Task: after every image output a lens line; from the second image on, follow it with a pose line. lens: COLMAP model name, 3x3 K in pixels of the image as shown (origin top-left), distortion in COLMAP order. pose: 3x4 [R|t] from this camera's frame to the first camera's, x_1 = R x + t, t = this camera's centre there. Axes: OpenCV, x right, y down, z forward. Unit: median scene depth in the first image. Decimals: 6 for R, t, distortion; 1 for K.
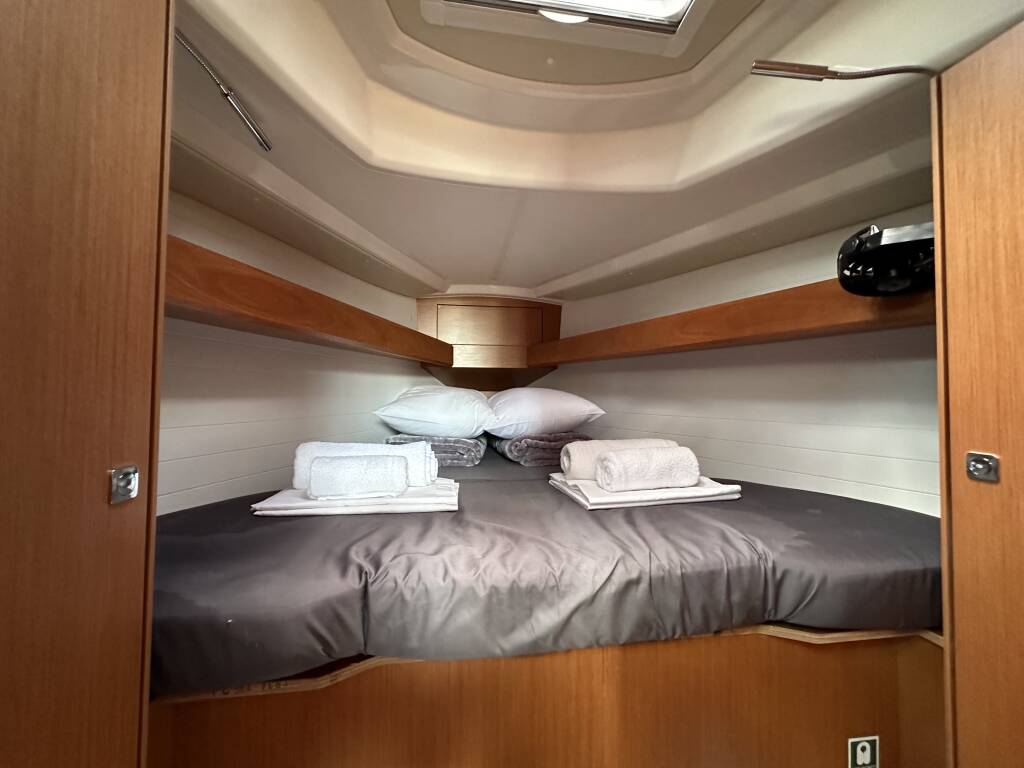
lens RADIAL K [[411.1, 0, 511.5], [0, 411.1, 381.1], [0, 0, 1]] dist [-0.003807, 0.000758]
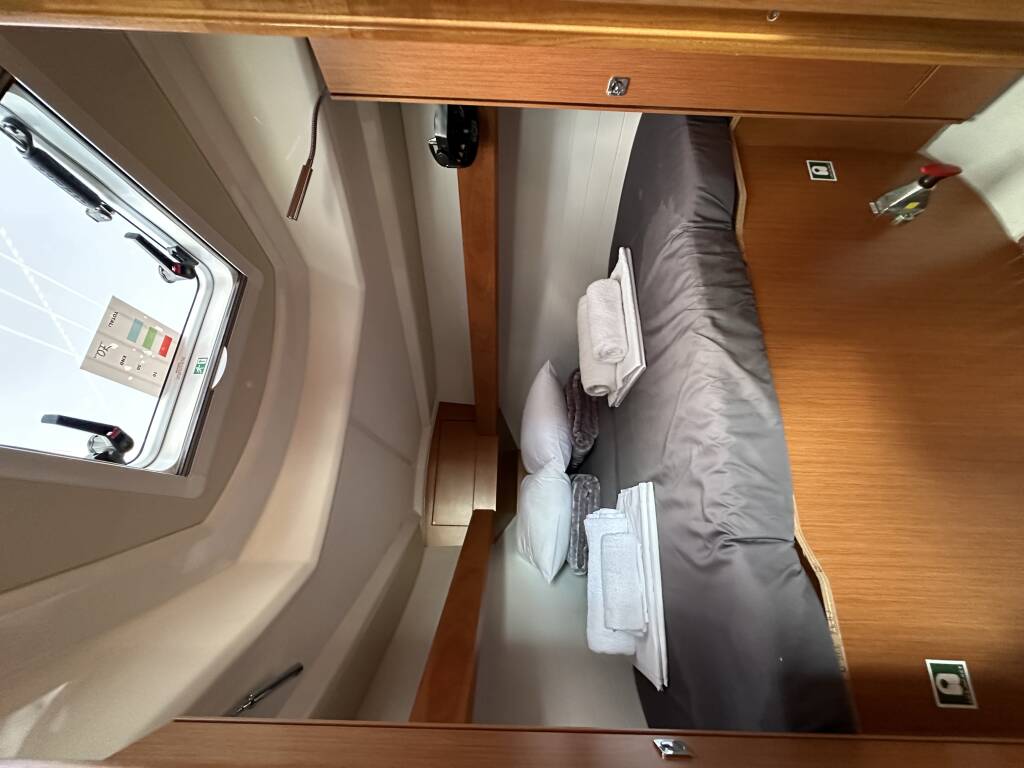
lens RADIAL K [[411.1, 0, 510.5], [0, 411.1, 383.7], [0, 0, 1]] dist [-0.003807, 0.000758]
pose [[0.023900, -0.978203, 0.206273, -0.141166], [0.998527, 0.033410, 0.042743, -0.154359], [-0.048702, 0.204947, 0.977561, -0.141123]]
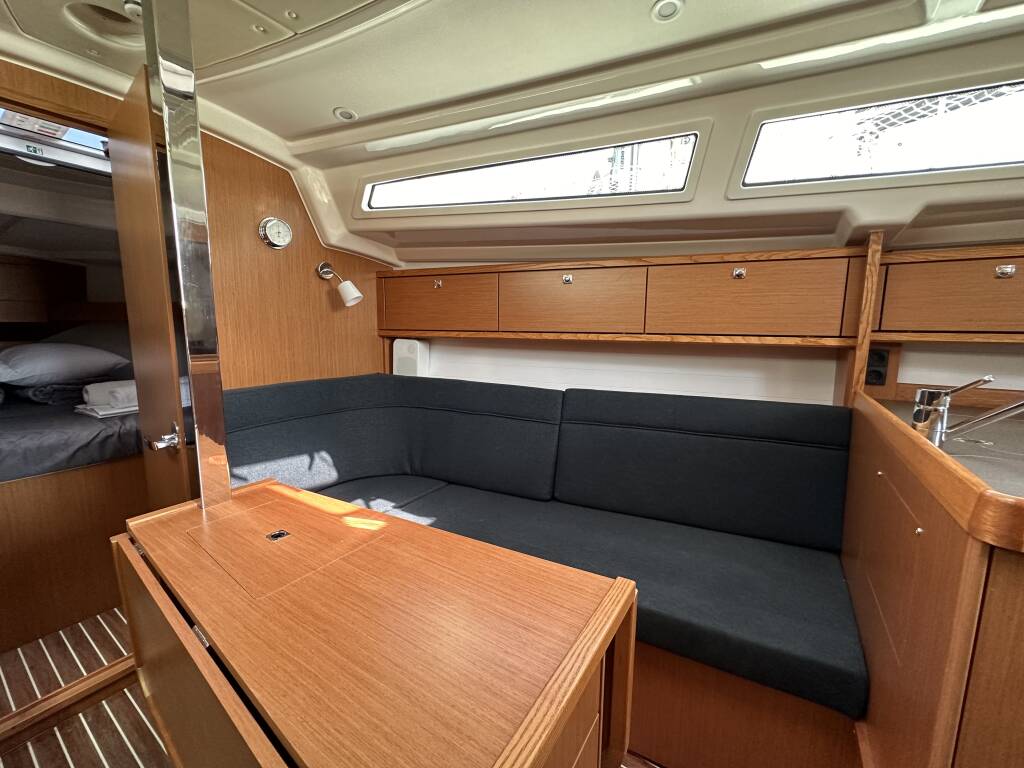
lens RADIAL K [[411.1, 0, 513.9], [0, 411.1, 382.5], [0, 0, 1]] dist [-0.003807, 0.000758]
pose [[0.657035, -0.105550, 0.746434, 0.064761], [-0.032420, 0.985277, 0.167861, -0.305985], [-0.753163, -0.134490, 0.643940, -2.158832]]
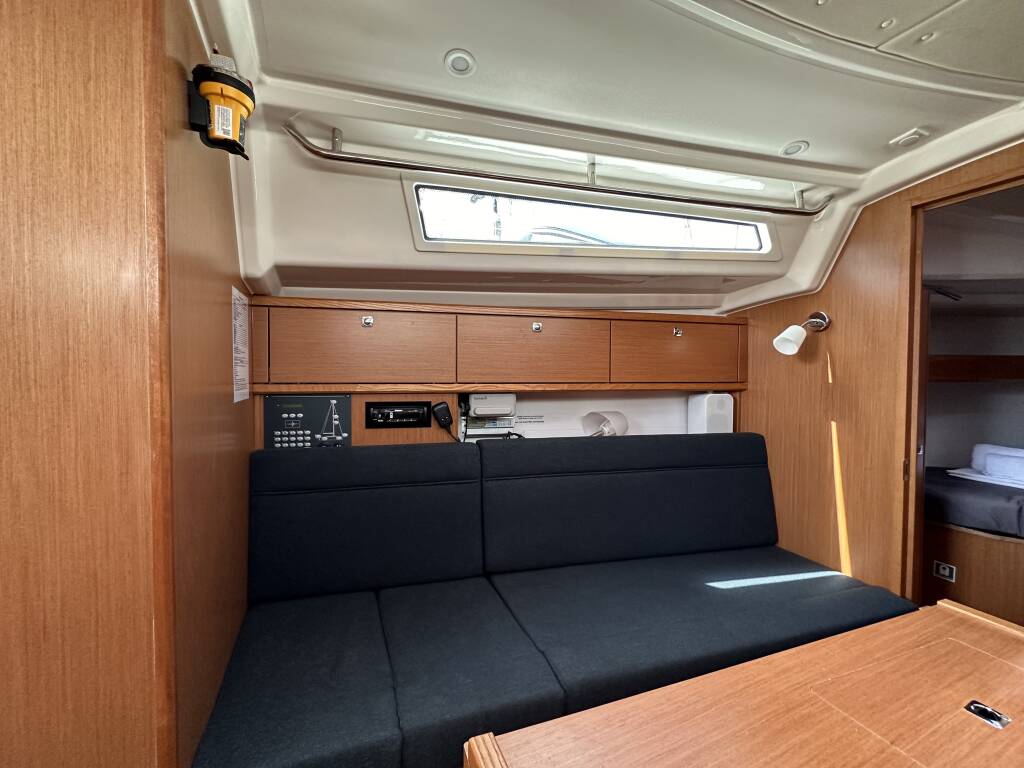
lens RADIAL K [[411.1, 0, 511.1], [0, 411.1, 380.2], [0, 0, 1]] dist [-0.003807, 0.000758]
pose [[0.277526, 0.015063, -0.960600, 0.899252], [0.035612, 0.999029, 0.025954, -0.347361], [0.960058, -0.041412, 0.276720, -2.029372]]
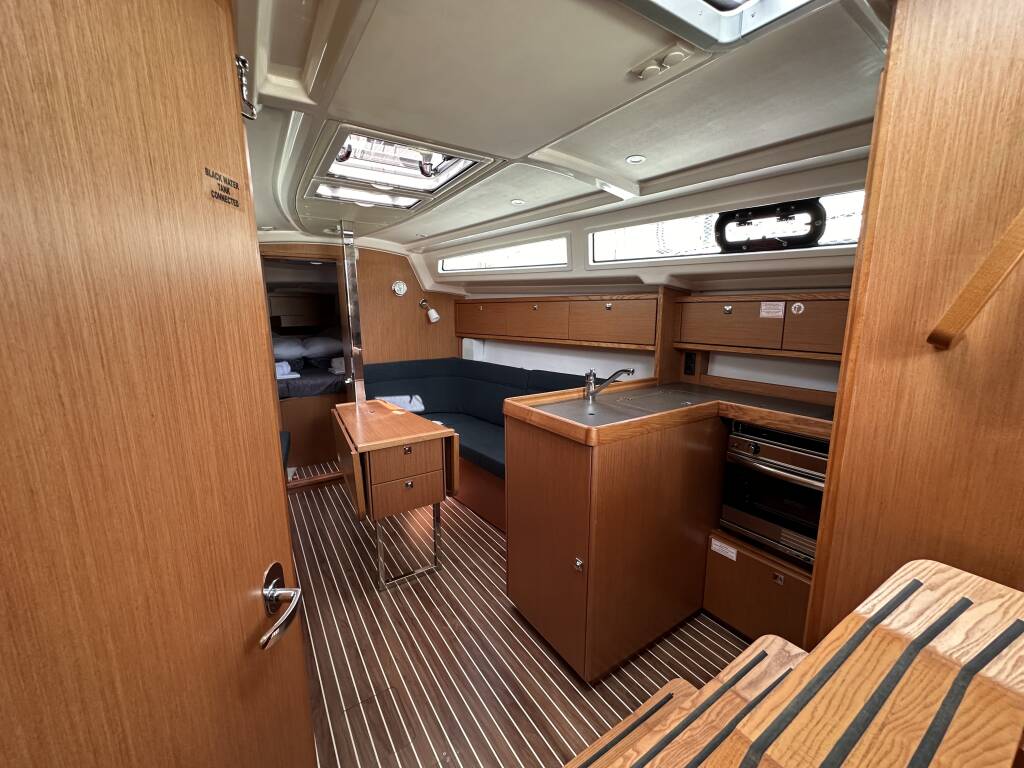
lens RADIAL K [[411.1, 0, 512.6], [0, 411.1, 380.5], [0, 0, 1]] dist [-0.003807, 0.000758]
pose [[0.905705, -0.092672, 0.413654, 0.105491], [0.002204, 0.976828, 0.214014, -0.658415], [-0.423902, -0.192922, 0.884923, -4.426243]]
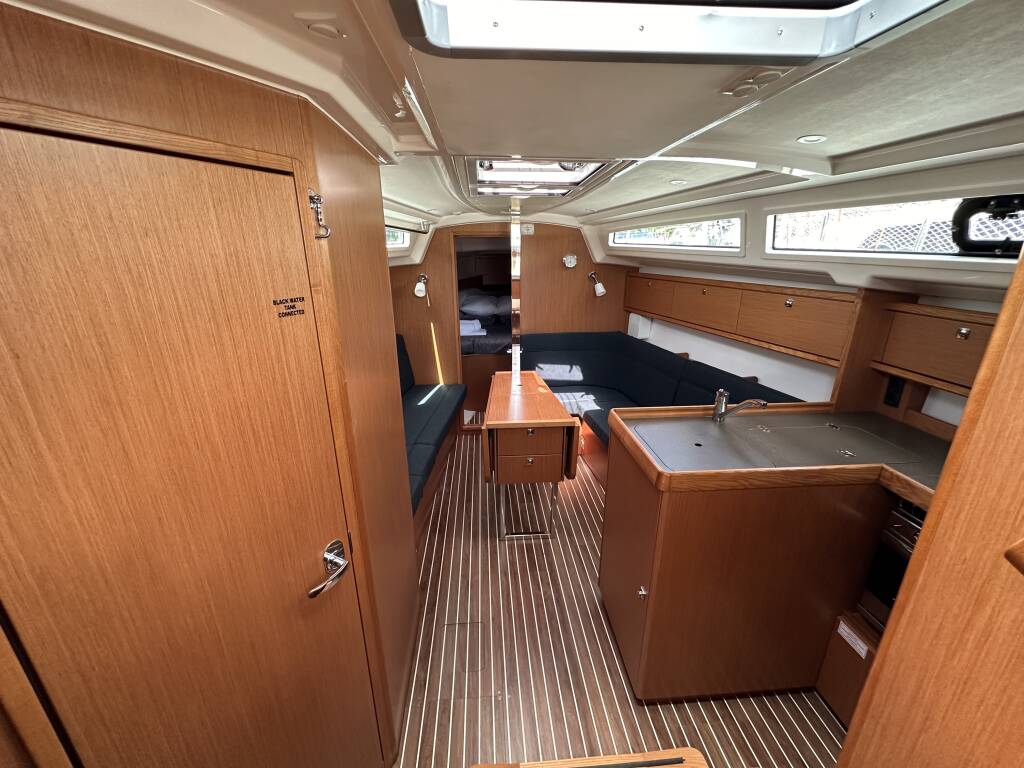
lens RADIAL K [[411.1, 0, 512.0], [0, 411.1, 380.6], [0, 0, 1]] dist [-0.003807, 0.000758]
pose [[0.997586, 0.005861, -0.069187, 0.624137], [0.018163, 0.939711, 0.341486, -1.012154], [0.067017, -0.341919, 0.937337, -4.523643]]
